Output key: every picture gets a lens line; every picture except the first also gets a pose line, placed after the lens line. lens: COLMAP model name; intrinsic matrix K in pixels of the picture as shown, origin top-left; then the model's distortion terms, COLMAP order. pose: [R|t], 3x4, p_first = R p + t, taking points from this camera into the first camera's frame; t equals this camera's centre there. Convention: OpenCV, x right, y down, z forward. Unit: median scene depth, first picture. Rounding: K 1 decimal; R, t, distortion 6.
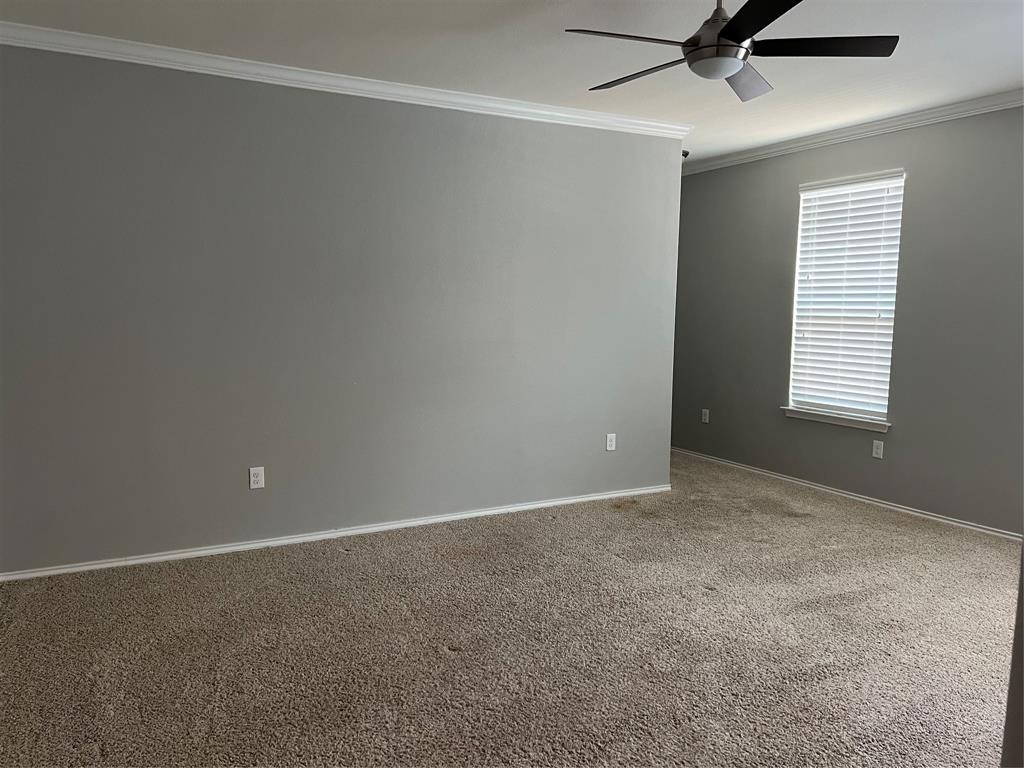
lens RADIAL K [[771.4, 0, 512.1], [0, 771.4, 395.4], [0, 0, 1]] dist [0.138408, -0.185015]
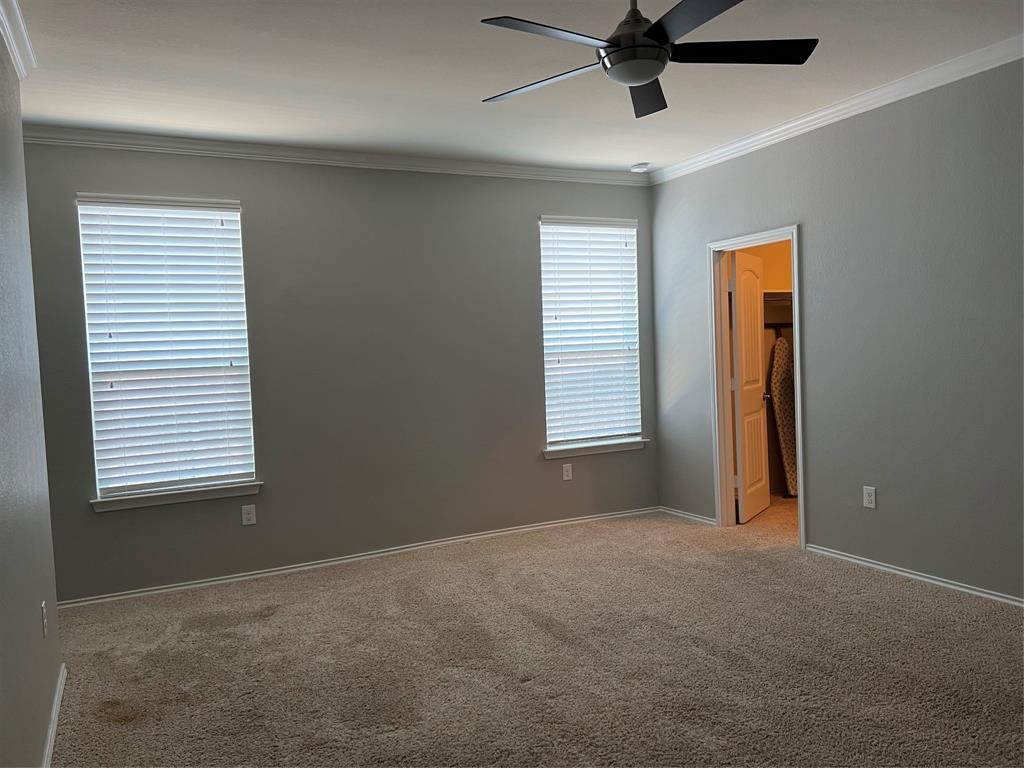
lens RADIAL K [[771.4, 0, 512.1], [0, 771.4, 395.4], [0, 0, 1]] dist [0.138408, -0.185015]
pose [[0.044320, -0.075595, 0.996153, -0.394356], [0.161282, 0.984594, 0.067542, -0.076766], [-0.985913, 0.157668, 0.055829, 0.658325]]
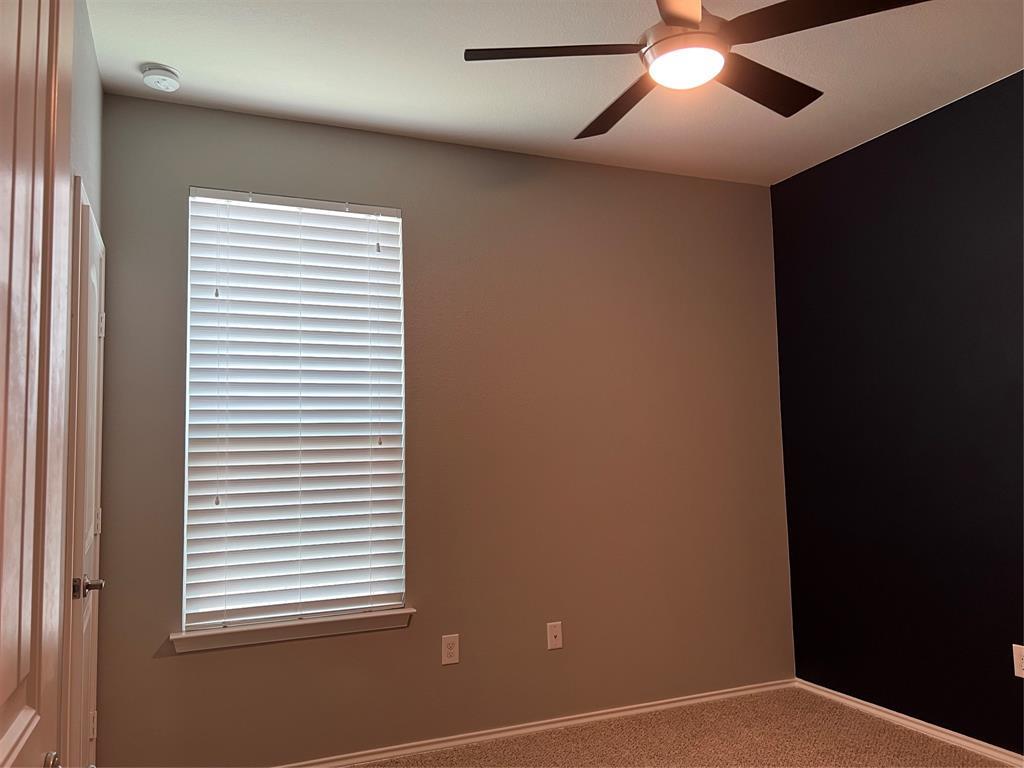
lens RADIAL K [[771.4, 0, 512.1], [0, 771.4, 395.4], [0, 0, 1]] dist [0.138408, -0.185015]
pose [[0.142624, 0.084573, 0.986157, -0.115088], [0.157940, 0.981631, -0.107027, -0.049601], [-0.977094, 0.171018, 0.126647, 0.830511]]
